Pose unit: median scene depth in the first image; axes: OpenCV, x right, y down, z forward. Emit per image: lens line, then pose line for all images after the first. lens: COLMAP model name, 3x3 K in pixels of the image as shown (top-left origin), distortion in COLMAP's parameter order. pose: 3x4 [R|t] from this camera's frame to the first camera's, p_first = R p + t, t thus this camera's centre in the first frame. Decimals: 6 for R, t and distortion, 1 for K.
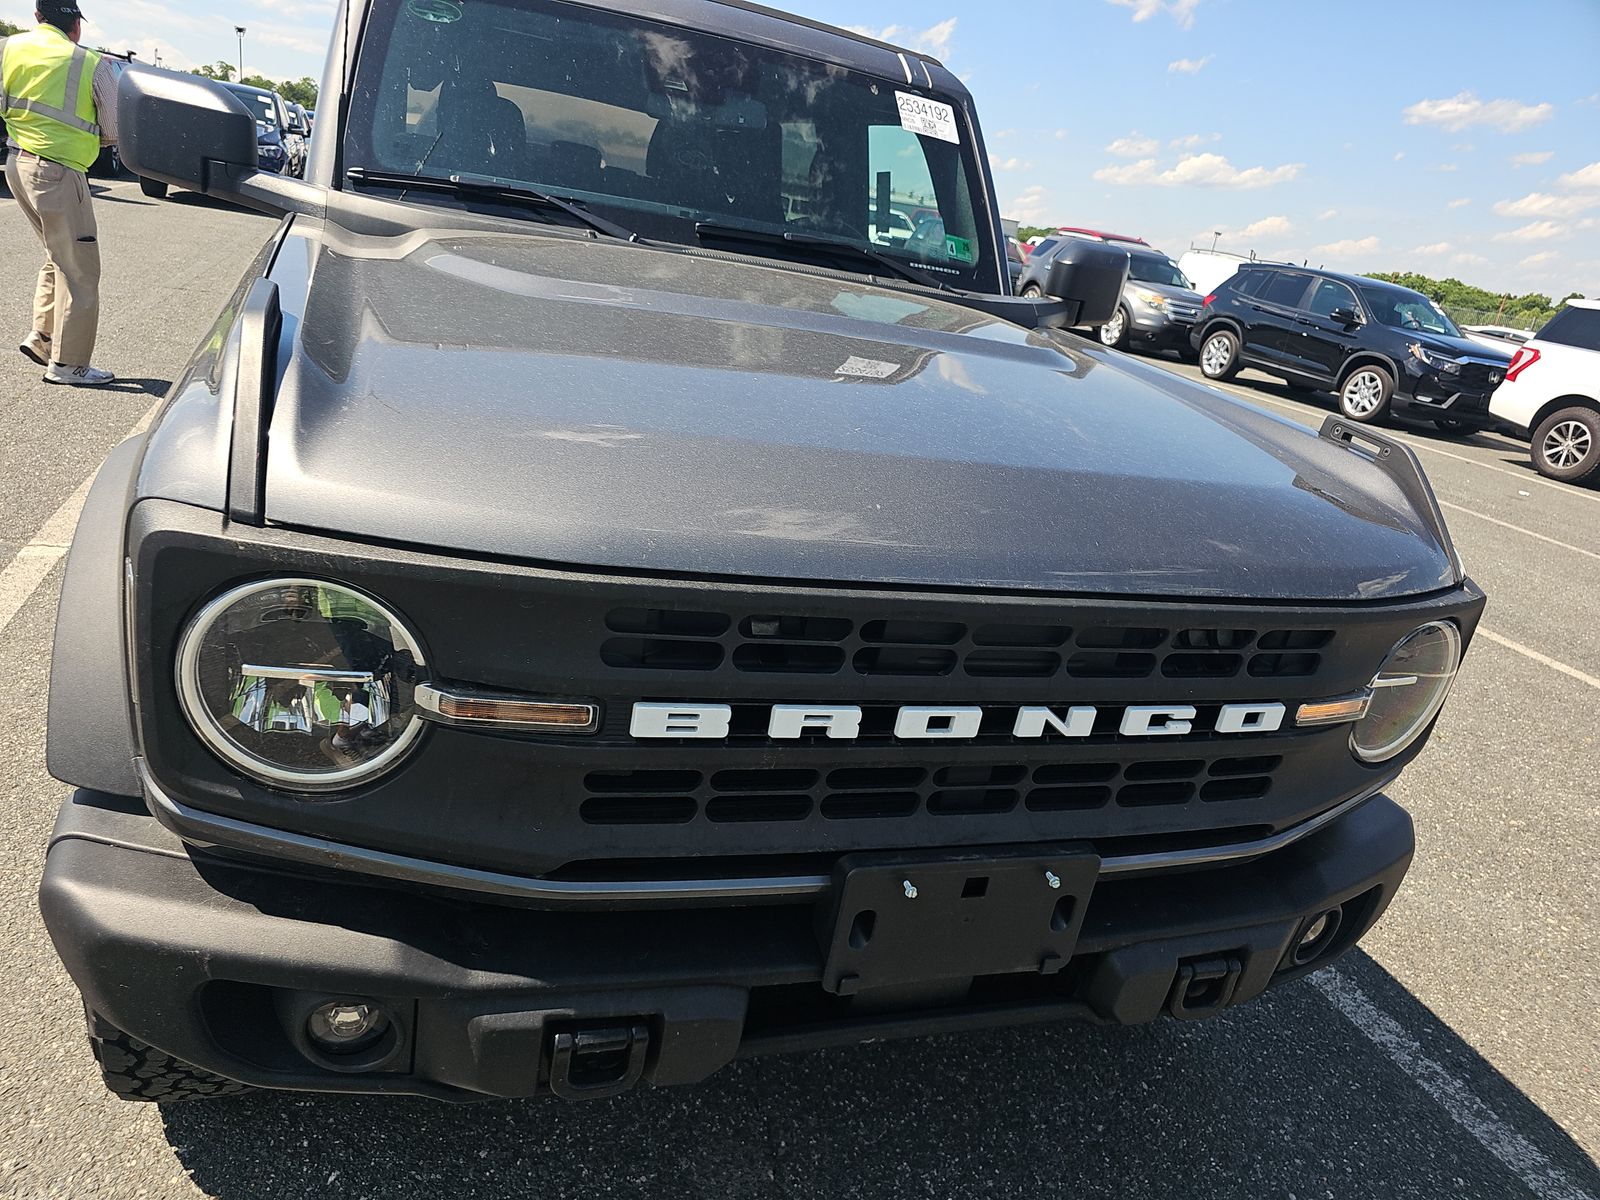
lens RADIAL K [[1065.6, 0, 781.2], [0, 1065.6, 600.2], [0, 0, 1]] dist [0.043313, -0.039336]
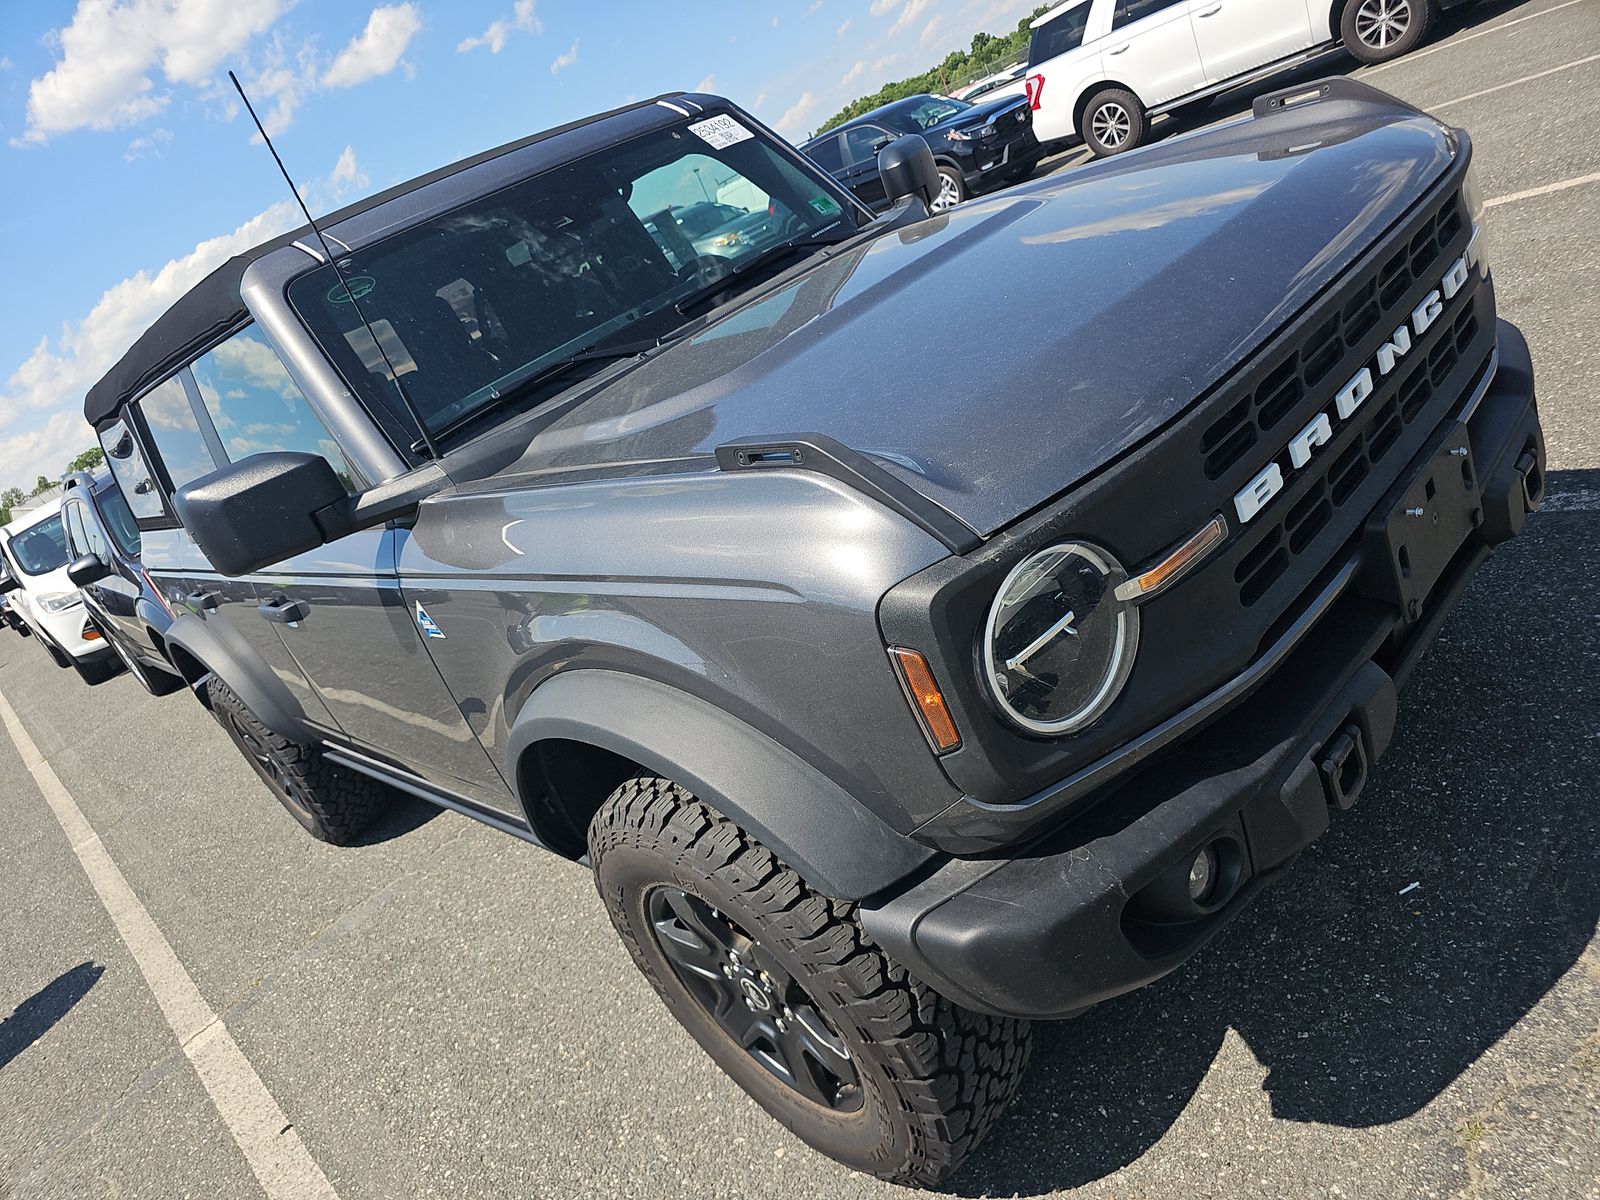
lens RADIAL K [[1065.6, 0, 781.2], [0, 1065.6, 600.2], [0, 0, 1]] dist [0.043313, -0.039336]
pose [[0.756146, -0.626253, 0.189868, -0.376389], [0.632478, 0.773849, 0.033599, -0.083491], [-0.167971, 0.094682, 0.981235, -0.058487]]
